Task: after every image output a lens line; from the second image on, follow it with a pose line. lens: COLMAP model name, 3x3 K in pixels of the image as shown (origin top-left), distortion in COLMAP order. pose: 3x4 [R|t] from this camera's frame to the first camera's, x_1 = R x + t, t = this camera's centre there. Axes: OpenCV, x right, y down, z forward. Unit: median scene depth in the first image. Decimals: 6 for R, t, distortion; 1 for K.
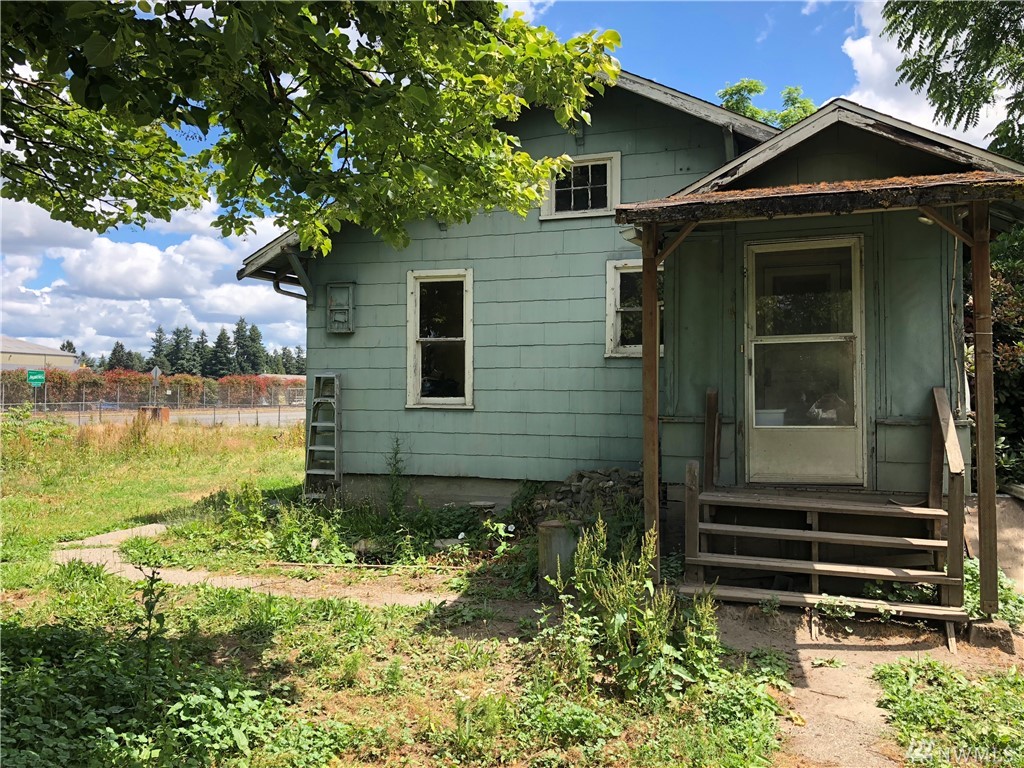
lens RADIAL K [[845.6, 0, 514.1], [0, 845.6, 385.7], [0, 0, 1]] dist [0.041711, -0.008866]
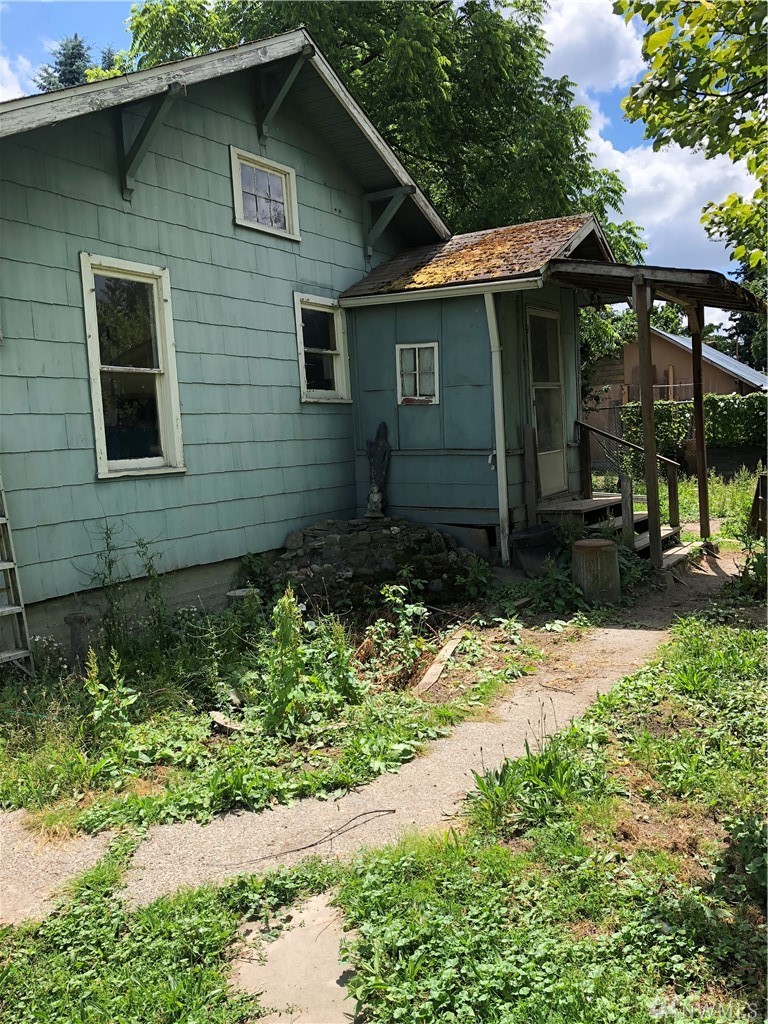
lens RADIAL K [[845.6, 0, 386.1], [0, 845.6, 509.4], [0, 0, 1]] dist [0.041711, -0.008866]
pose [[0.209387, -0.098173, 0.972892, -0.704878], [0.049917, 0.994723, 0.089633, 0.003414], [-0.976558, 0.029796, 0.213183, 0.680119]]
